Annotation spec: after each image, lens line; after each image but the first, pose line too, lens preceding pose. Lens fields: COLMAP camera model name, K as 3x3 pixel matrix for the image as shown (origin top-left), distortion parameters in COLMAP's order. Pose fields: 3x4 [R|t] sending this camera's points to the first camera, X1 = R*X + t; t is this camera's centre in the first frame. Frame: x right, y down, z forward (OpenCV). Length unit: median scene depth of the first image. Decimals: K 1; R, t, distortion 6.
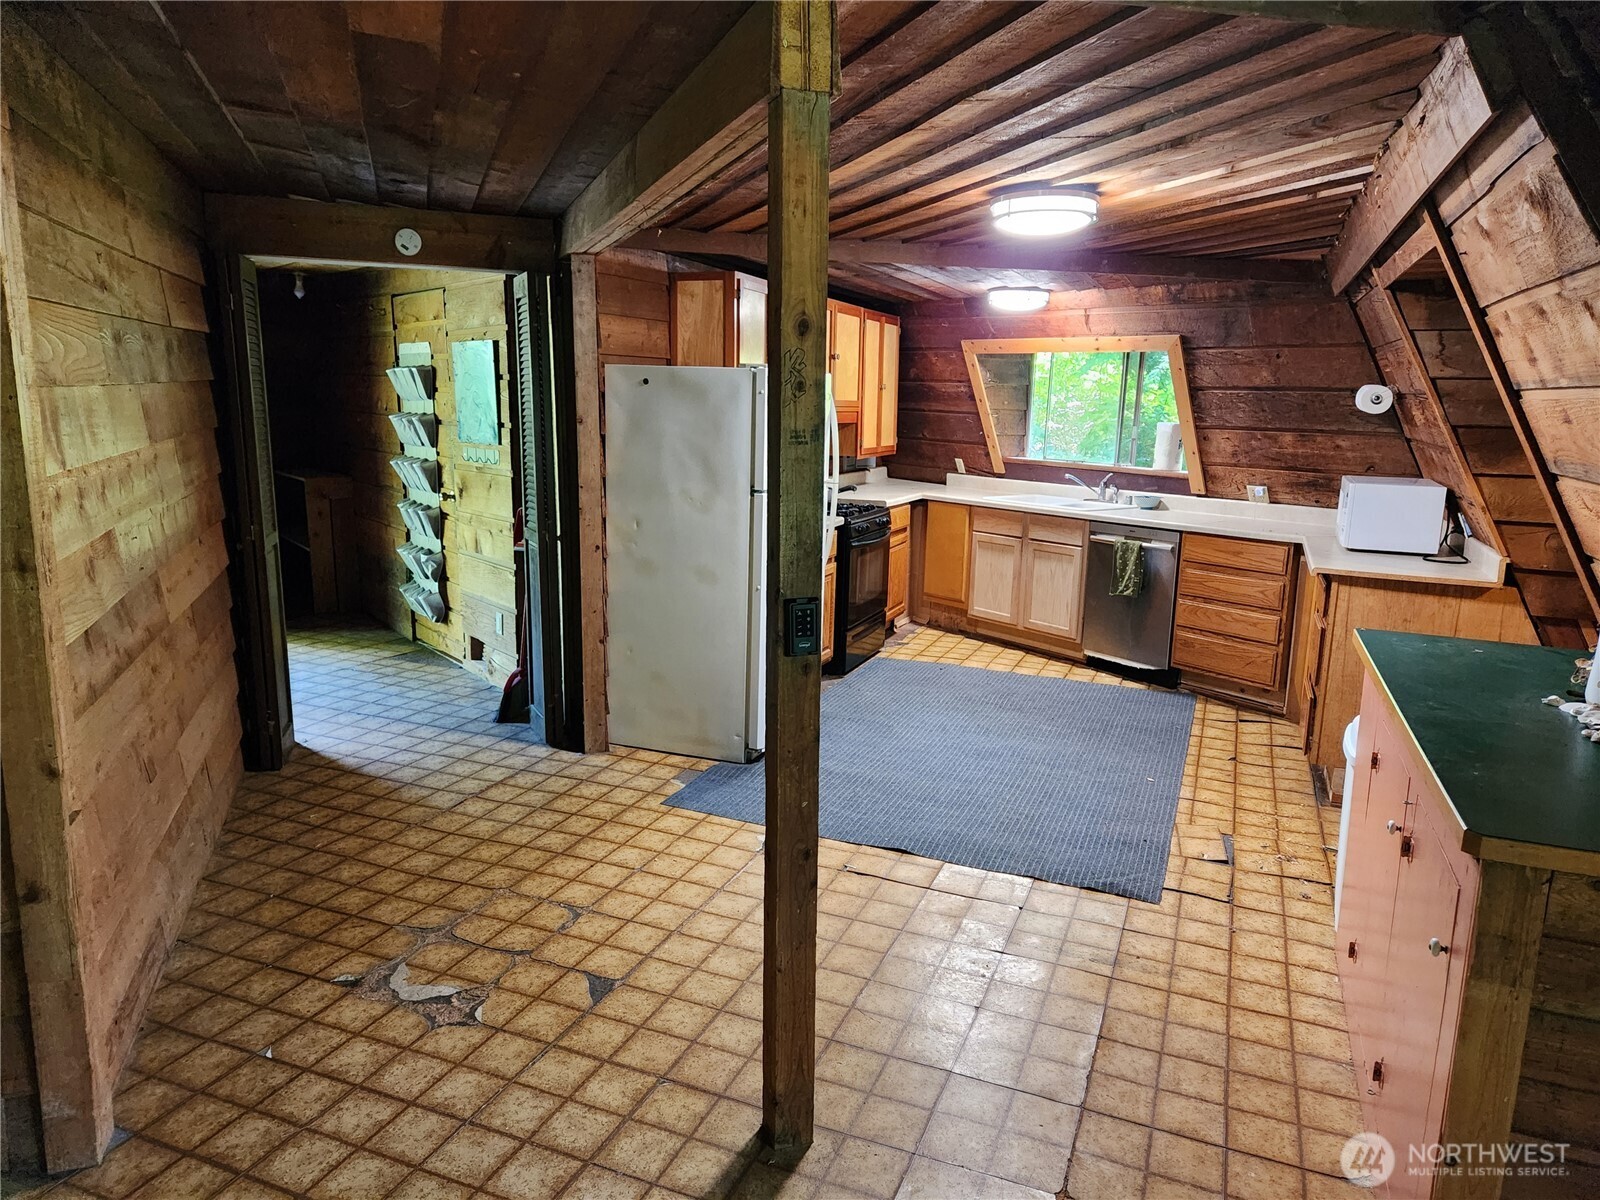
lens RADIAL K [[1061.7, 0, 822.1], [0, 1061.7, 602.0], [0, 0, 1]] dist [0.062023, -0.052841]
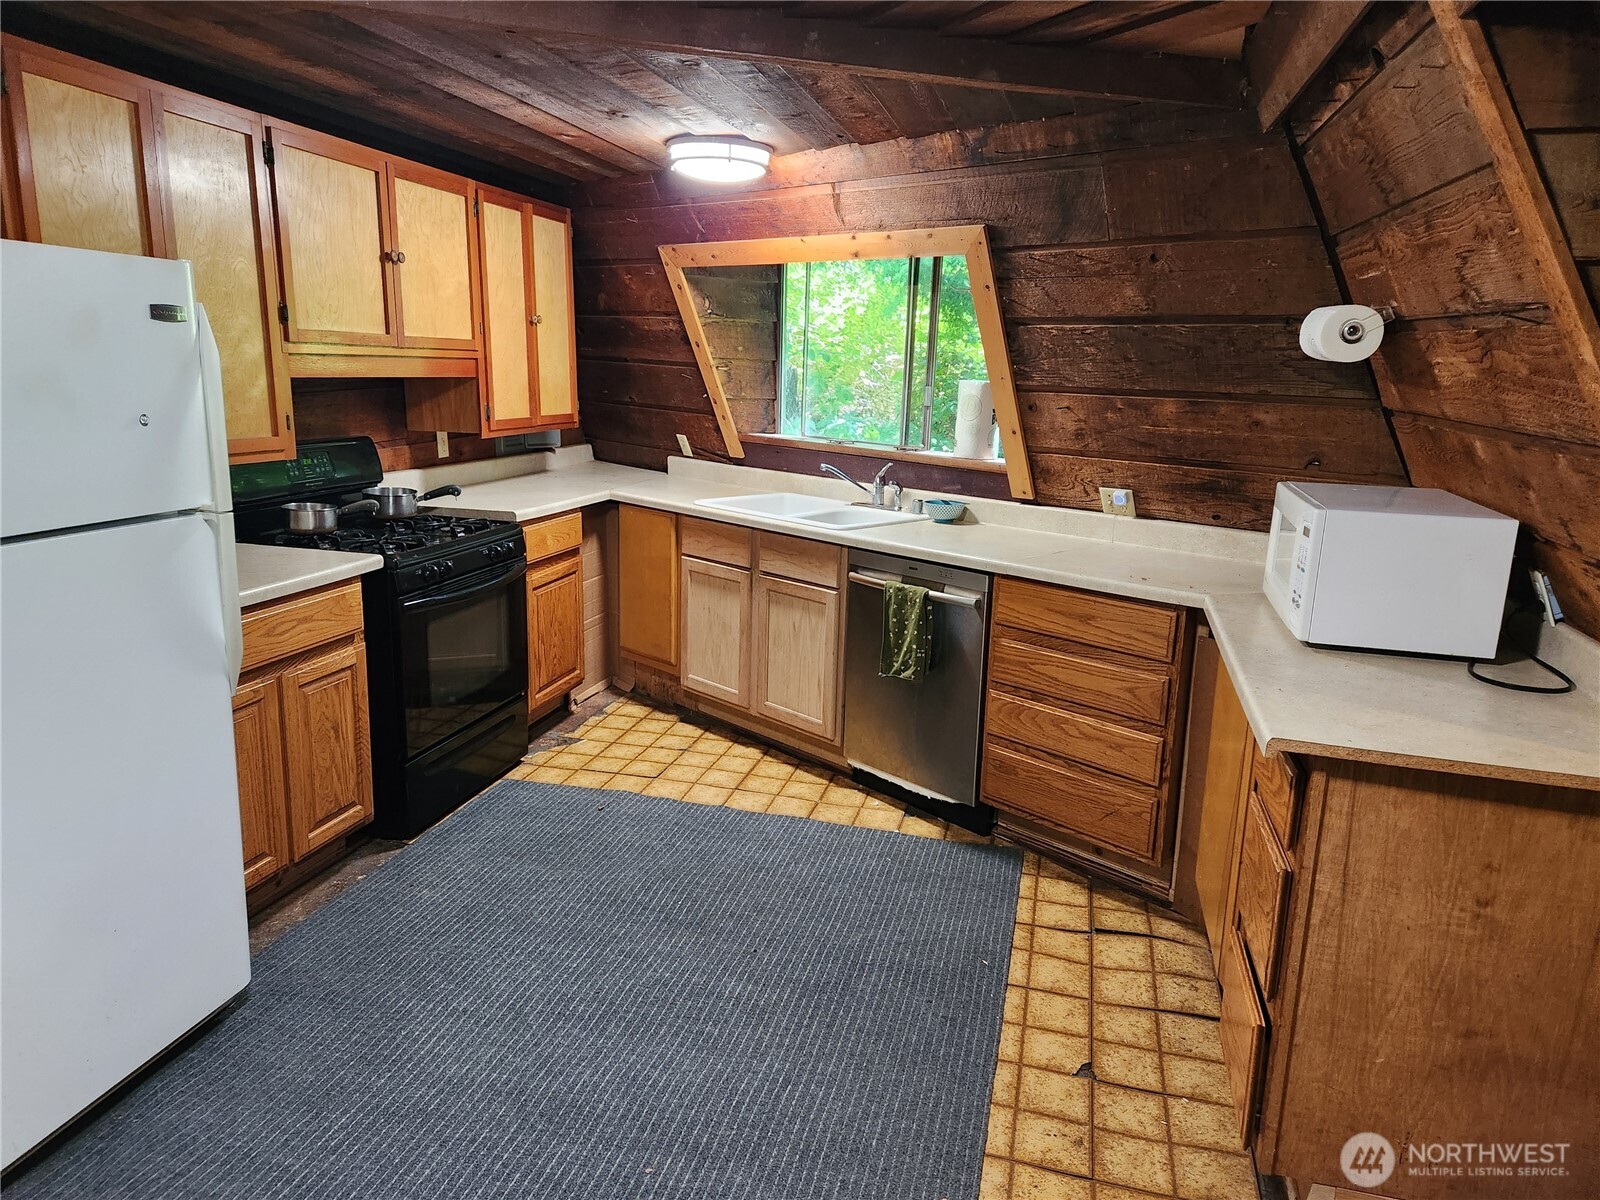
lens RADIAL K [[1087.0, 0, 813.1], [0, 1087.0, 604.1], [0, 0, 1]] dist [0.084373, -0.059508]
pose [[0.991617, -0.025637, 0.126645, 0.157616], [0.021105, 0.999092, 0.037002, -0.068775], [-0.127479, -0.034019, 0.991258, 0.409583]]
